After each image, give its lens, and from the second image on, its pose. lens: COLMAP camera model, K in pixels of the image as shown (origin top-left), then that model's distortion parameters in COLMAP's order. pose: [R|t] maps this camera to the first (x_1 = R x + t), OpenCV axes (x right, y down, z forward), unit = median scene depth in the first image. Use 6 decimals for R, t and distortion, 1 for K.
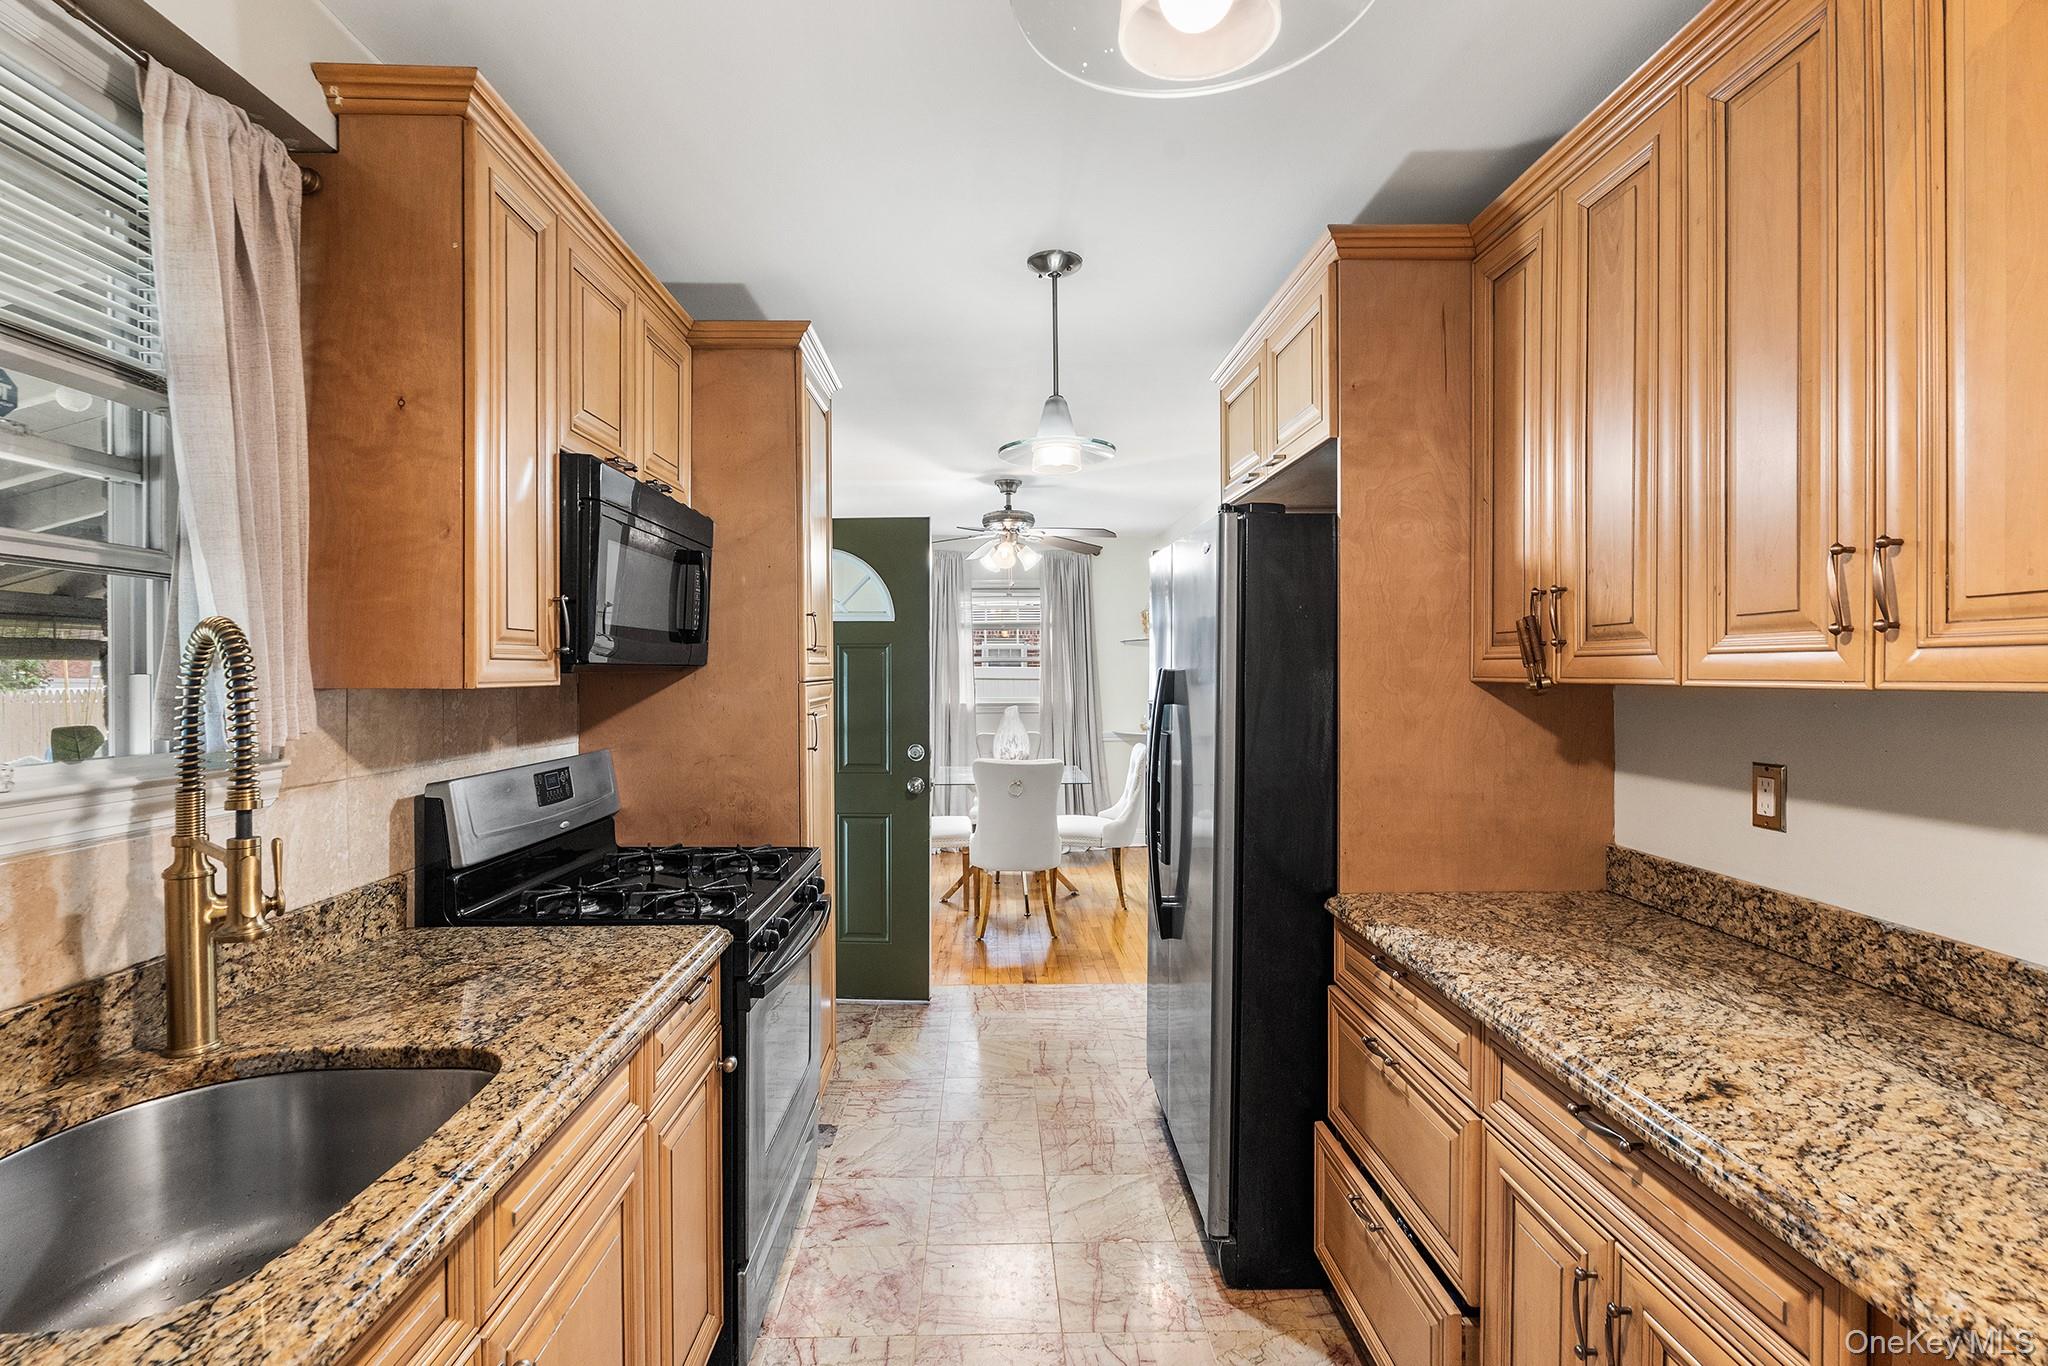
lens RADIAL K [[924.1, 0, 1021.0], [0, 924.1, 677.2], [0, 0, 1]] dist [-0.004058, 0.001353]
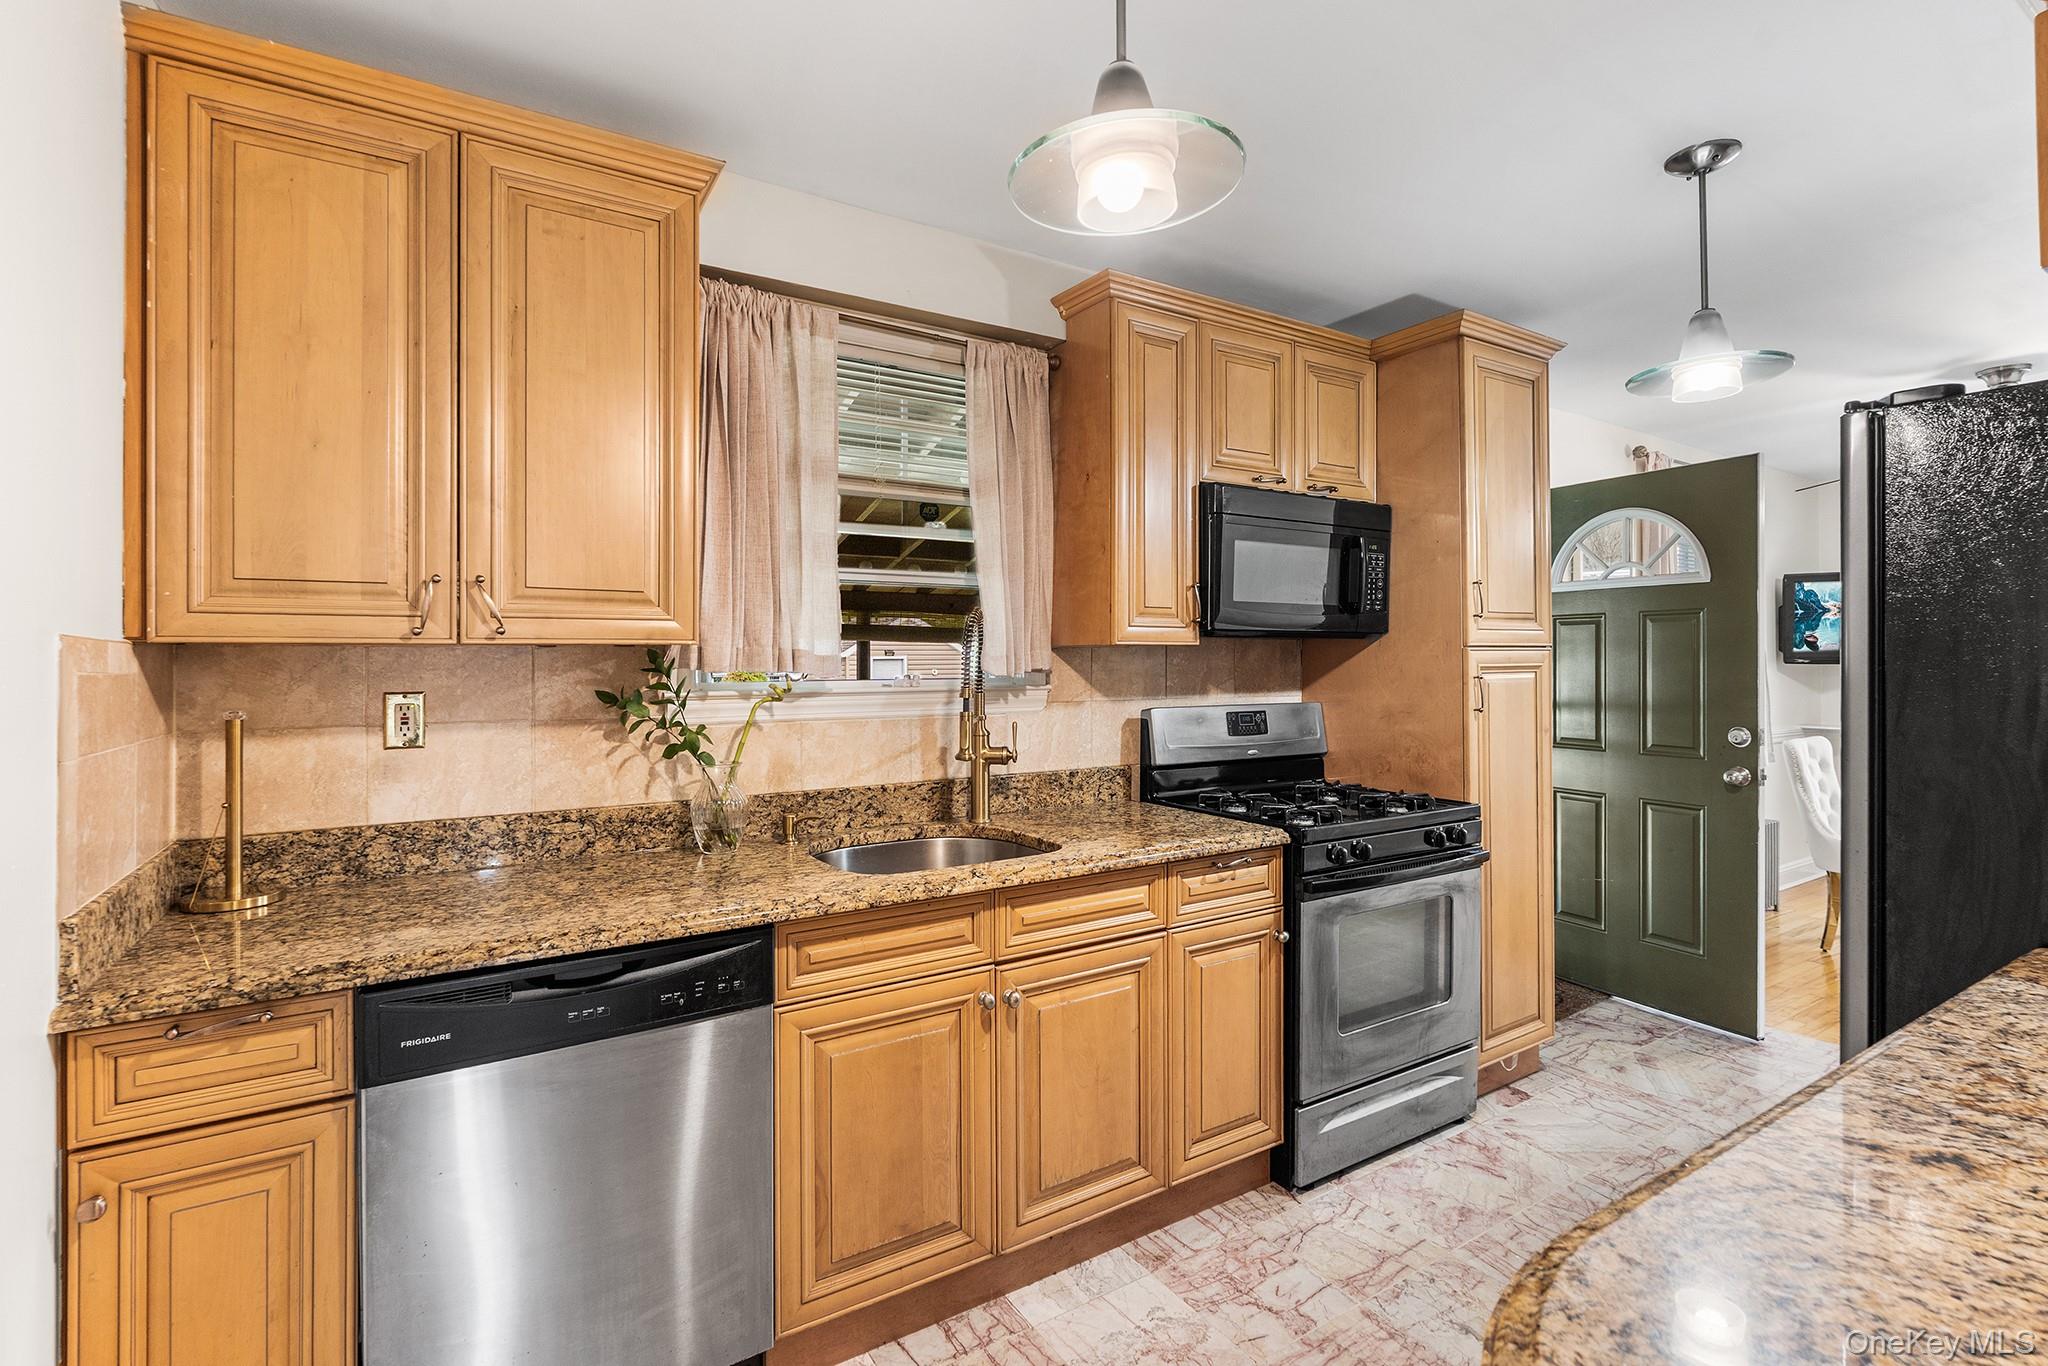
lens RADIAL K [[959.7, 0, 1031.7], [0, 959.7, 642.9], [0, 0, 1]] dist [-0.004123, 0.000956]
pose [[0.515456, -0.017438, -0.856739, 0.637285], [-0.004316, 0.999727, -0.022944, 0.040480], [0.856905, 0.015524, 0.515240, 0.006343]]
